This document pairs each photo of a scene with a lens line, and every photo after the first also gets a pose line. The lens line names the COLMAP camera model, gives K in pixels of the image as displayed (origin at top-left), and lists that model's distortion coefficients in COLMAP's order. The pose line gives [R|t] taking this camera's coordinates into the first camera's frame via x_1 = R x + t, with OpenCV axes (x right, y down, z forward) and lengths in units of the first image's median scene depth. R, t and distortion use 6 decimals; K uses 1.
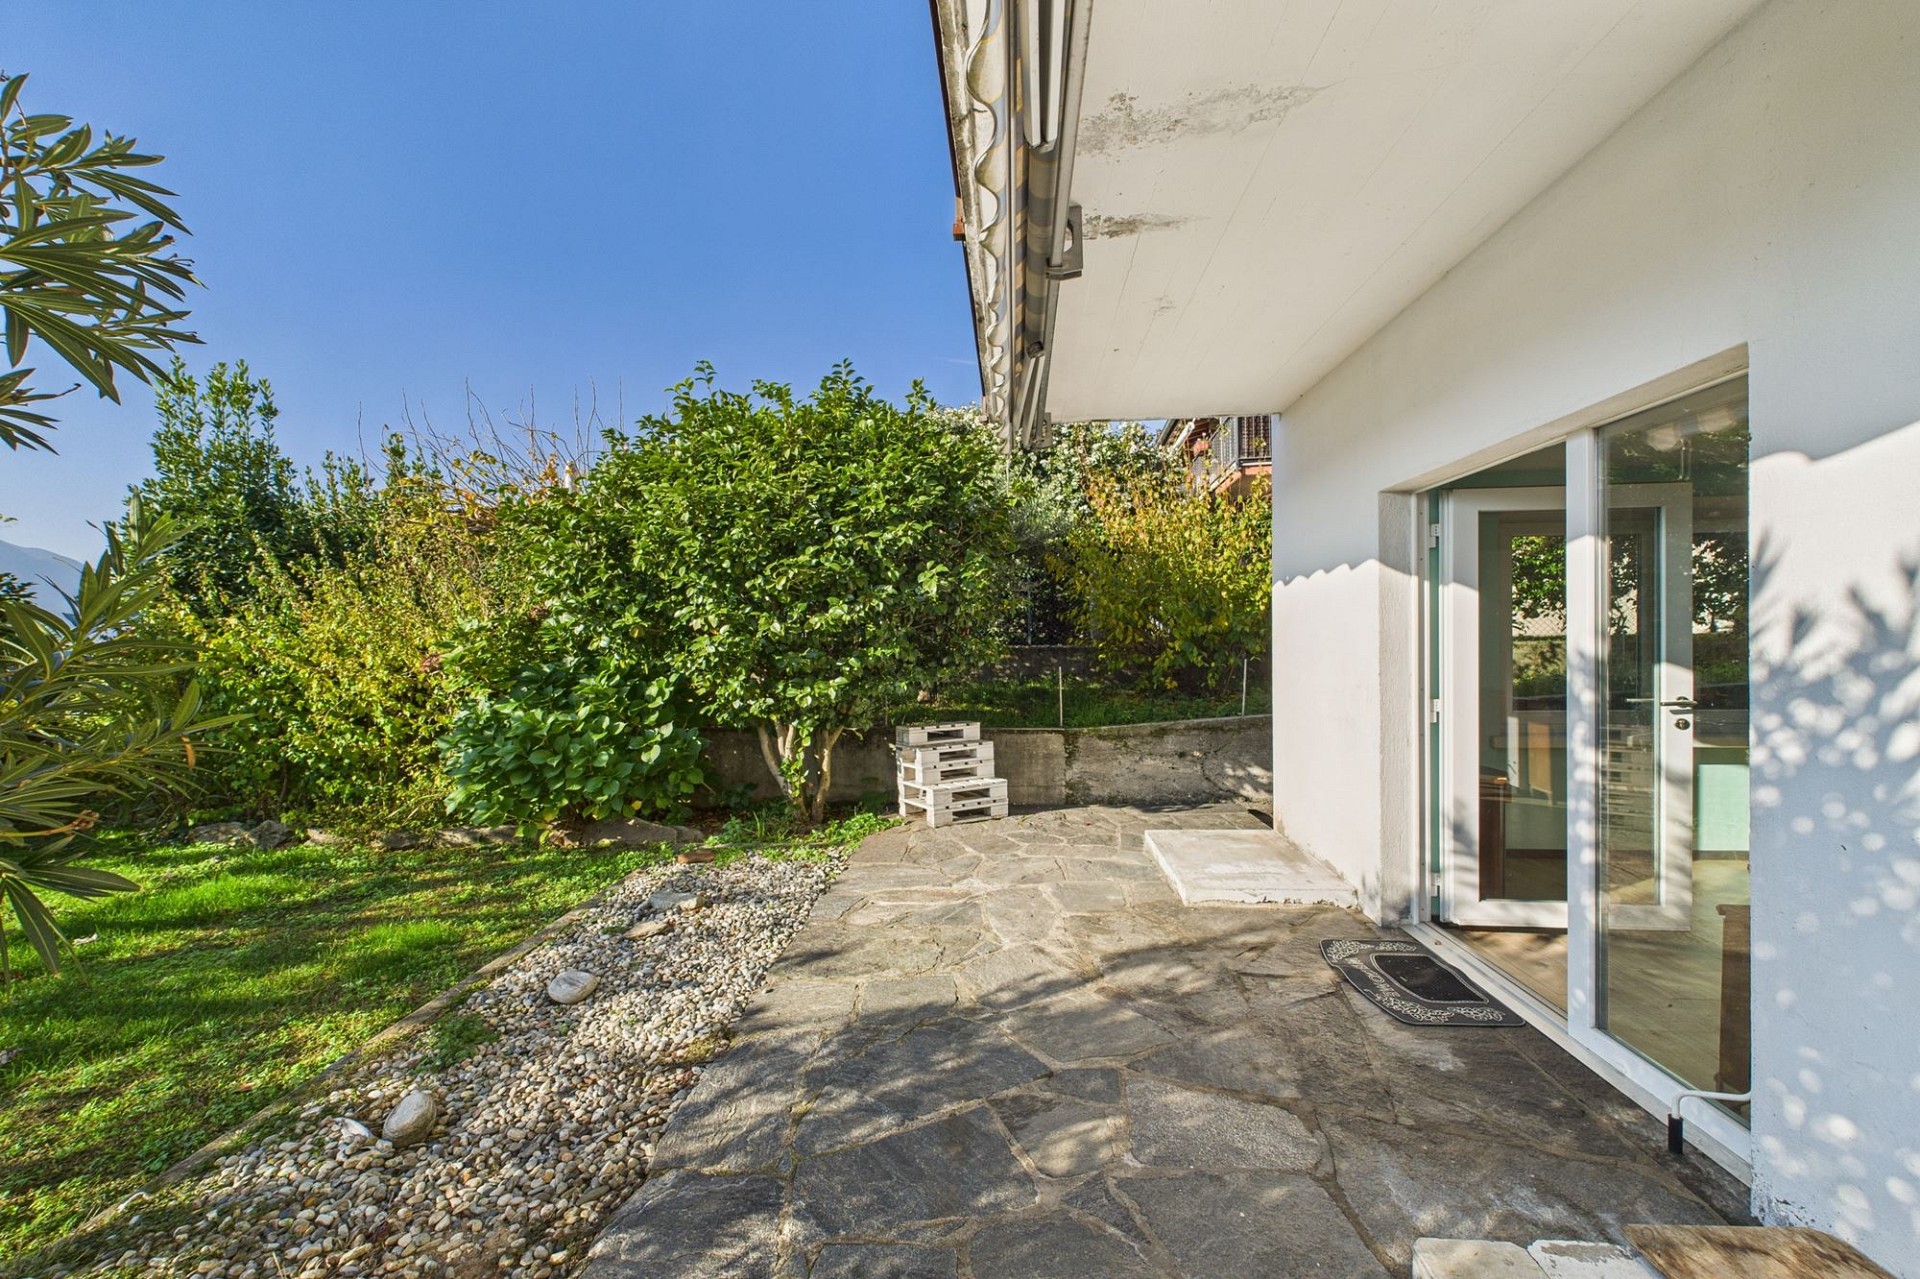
lens RADIAL K [[783.1, 0, 969.4], [0, 783.1, 631.6], [0, 0, 1]] dist [0.000278, 0.000127]
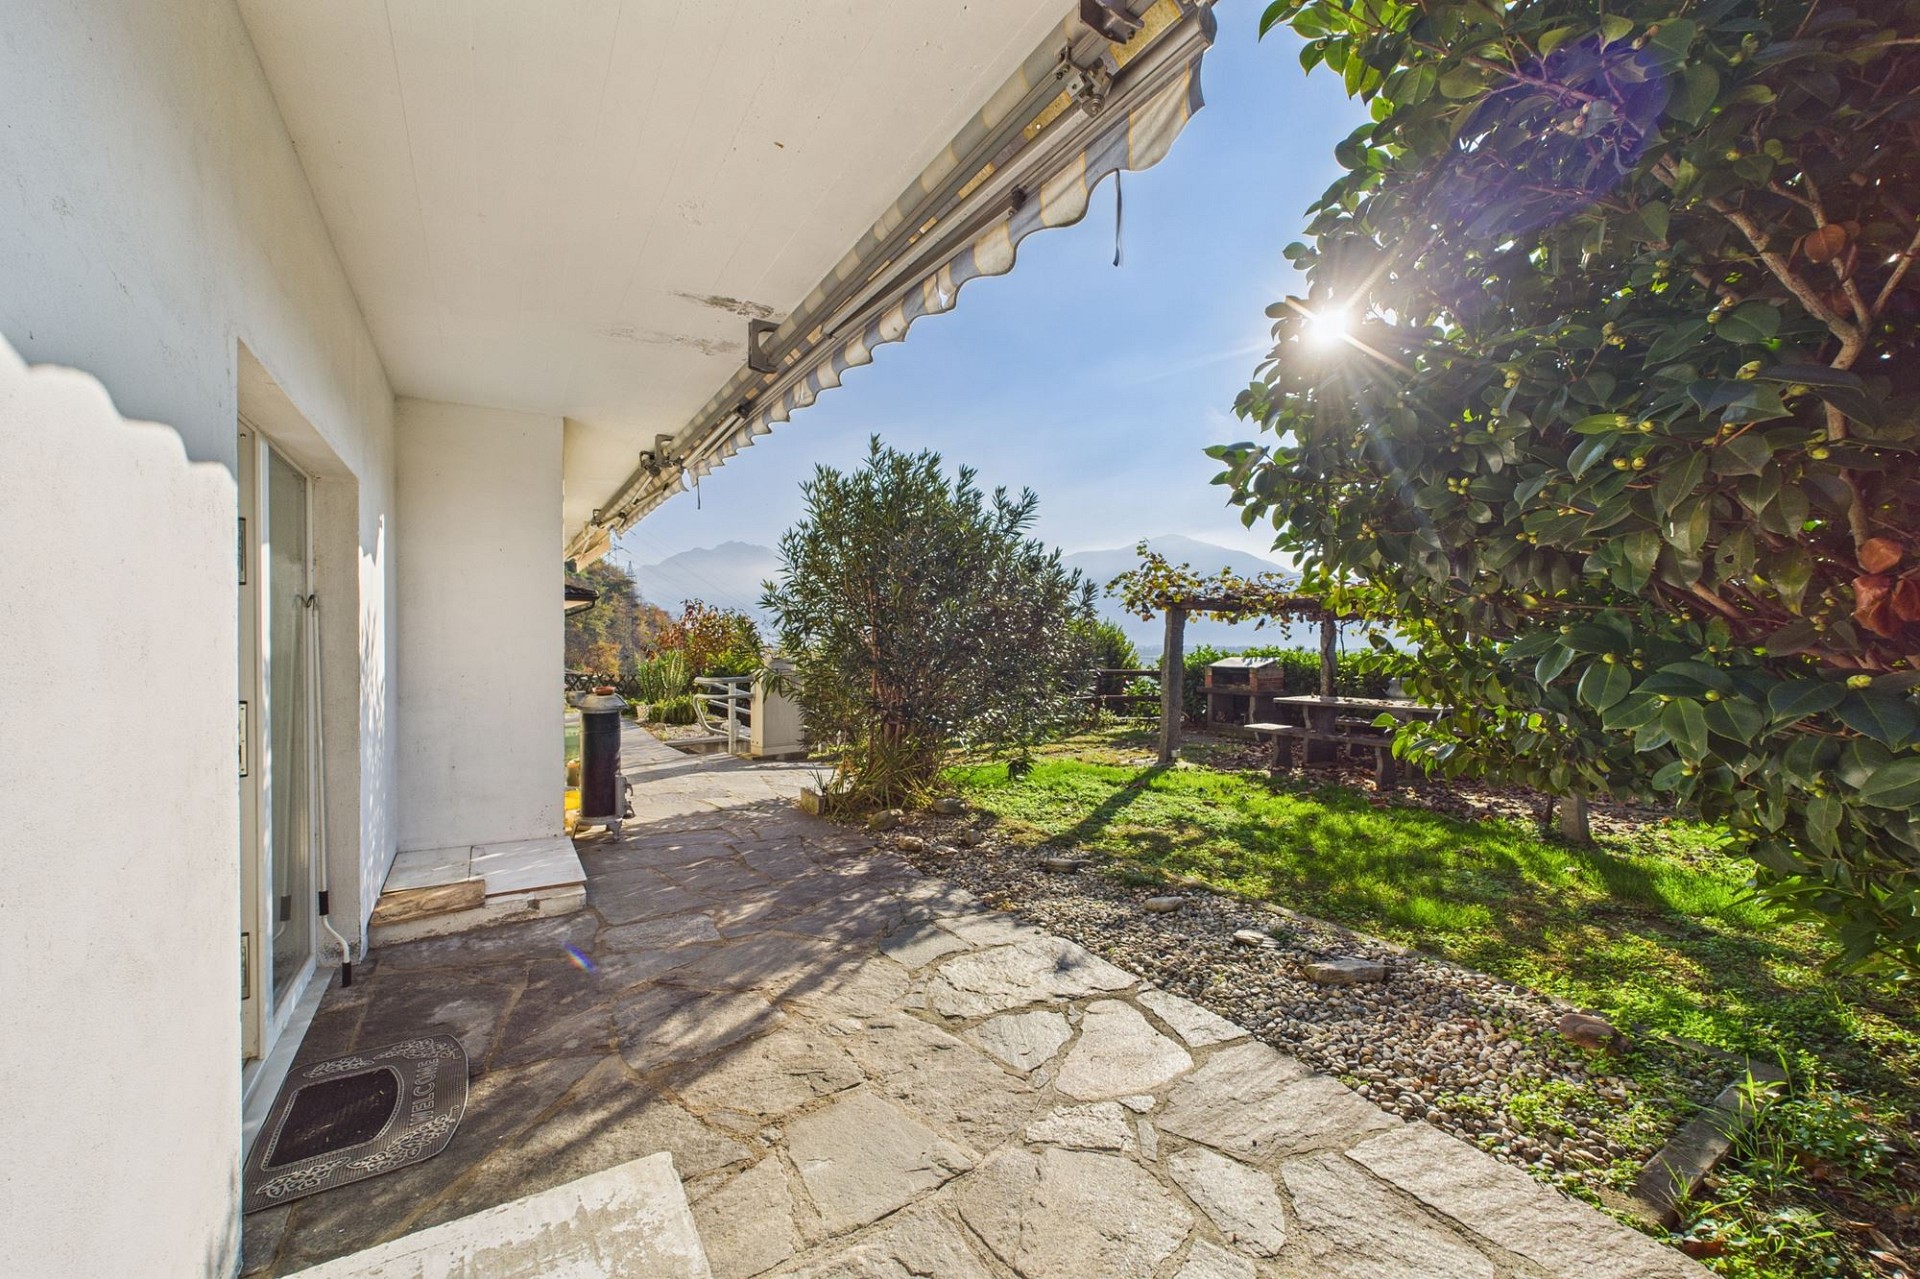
lens RADIAL K [[722.9, 0, 960.0], [0, 722.9, 639.5], [0, 0, 1]] dist [-0.000204, 0.000011]
pose [[-0.810760, 0.016342, -0.585151, 0.493498], [0.016708, 0.999849, 0.004775, -0.000004], [0.585141, -0.005905, -0.810910, 1.868364]]
